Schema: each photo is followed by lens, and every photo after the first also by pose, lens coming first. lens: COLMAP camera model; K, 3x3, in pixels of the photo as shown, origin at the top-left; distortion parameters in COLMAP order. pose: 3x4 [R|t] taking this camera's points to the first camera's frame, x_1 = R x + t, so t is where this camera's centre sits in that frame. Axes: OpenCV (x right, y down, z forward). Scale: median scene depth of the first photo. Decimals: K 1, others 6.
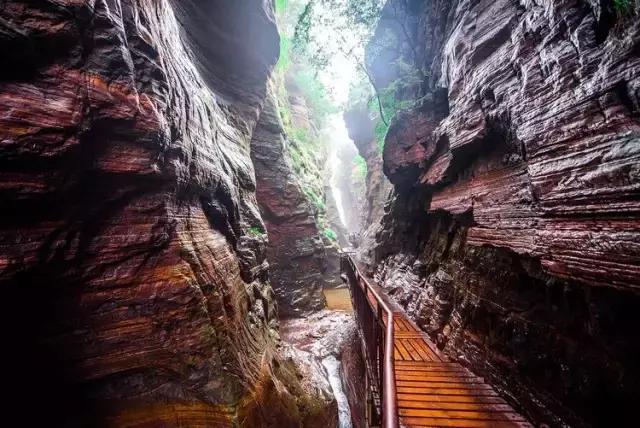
lens RADIAL K [[251.6, 0, 320.0], [0, 251.6, 214.0], [0, 0, 1]] dist [-0.024190, -0.000053]
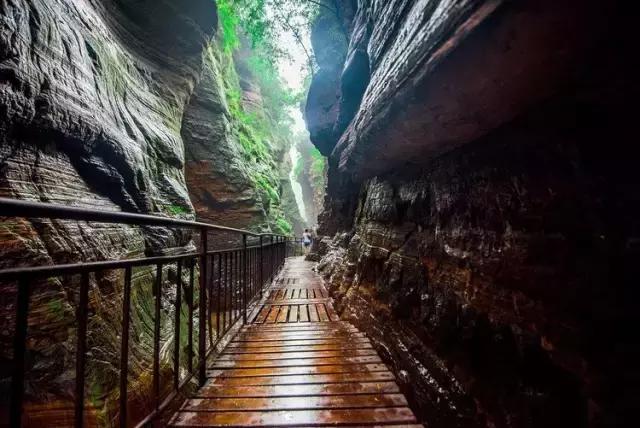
lens RADIAL K [[251.6, 0, 320.0], [0, 251.6, 214.0], [0, 0, 1]] dist [-0.024190, -0.000053]
pose [[0.989325, -0.005331, 0.145630, 0.096524], [0.003293, 0.999893, 0.014228, 0.060919], [-0.145691, -0.013597, 0.989237, 0.042668]]
